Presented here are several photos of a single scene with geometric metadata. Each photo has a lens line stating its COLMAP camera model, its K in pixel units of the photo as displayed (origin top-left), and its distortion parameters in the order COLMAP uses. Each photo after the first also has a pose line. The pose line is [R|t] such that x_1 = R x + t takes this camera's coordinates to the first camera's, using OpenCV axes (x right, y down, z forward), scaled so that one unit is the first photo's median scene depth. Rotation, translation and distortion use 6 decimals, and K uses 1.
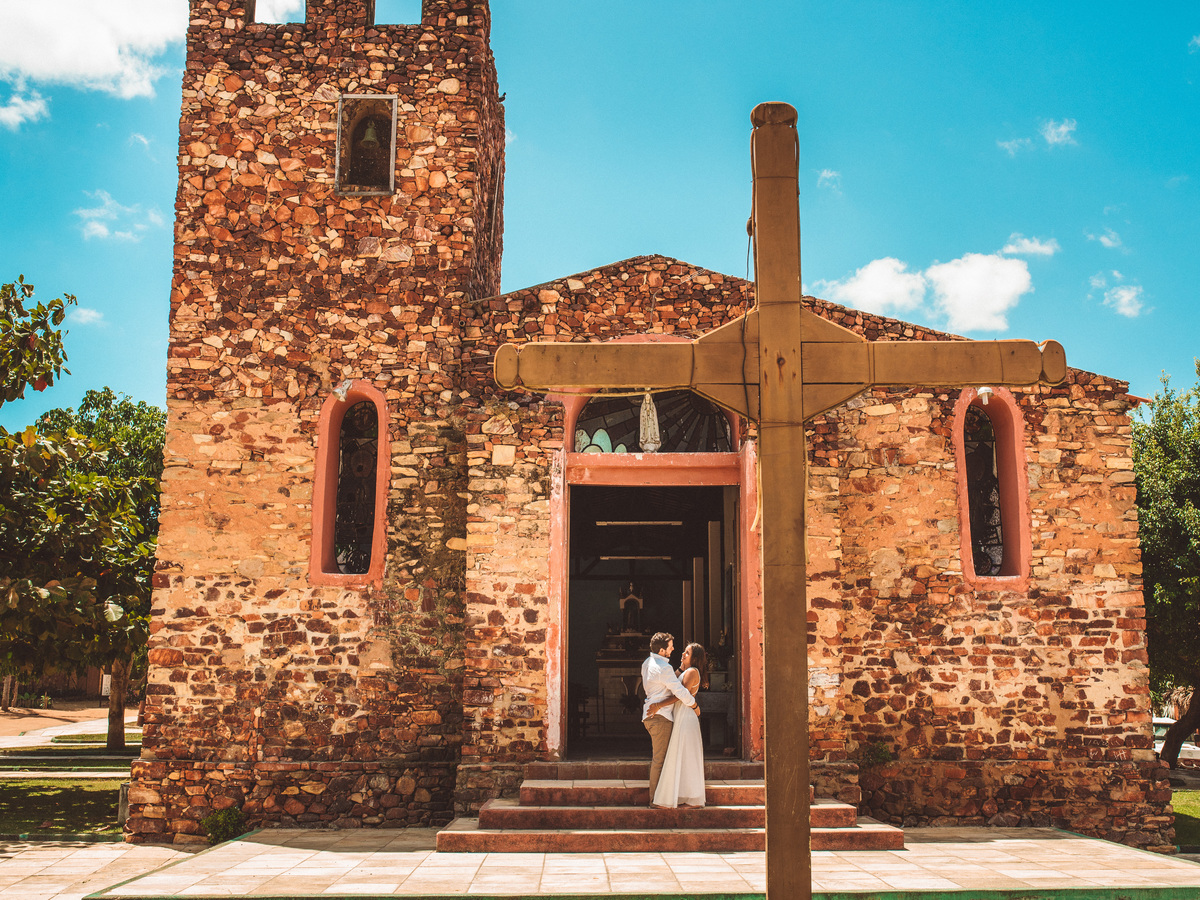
lens RADIAL K [[1395.5, 0, 643.4], [0, 1395.5, 436.9], [0, 0, 1]] dist [-0.041844, 0.000000]
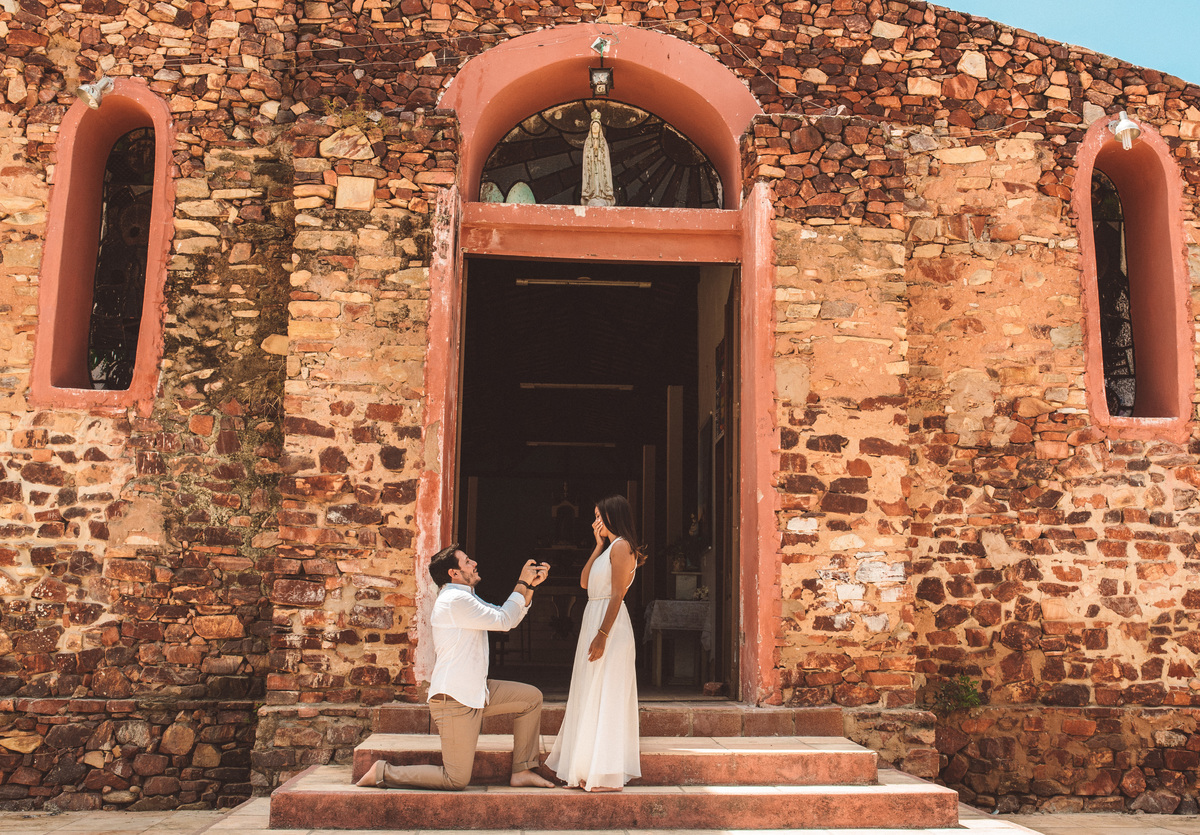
lens RADIAL K [[1338.7, 0, 649.3], [0, 1338.7, 417.6], [0, 0, 1]] dist [-0.027370, 0.000000]
pose [[0.998478, 0.020428, 0.051225, -0.001109], [-0.021743, 0.999445, 0.025250, 0.091372], [-0.050681, -0.026325, 0.998368, 0.411420]]
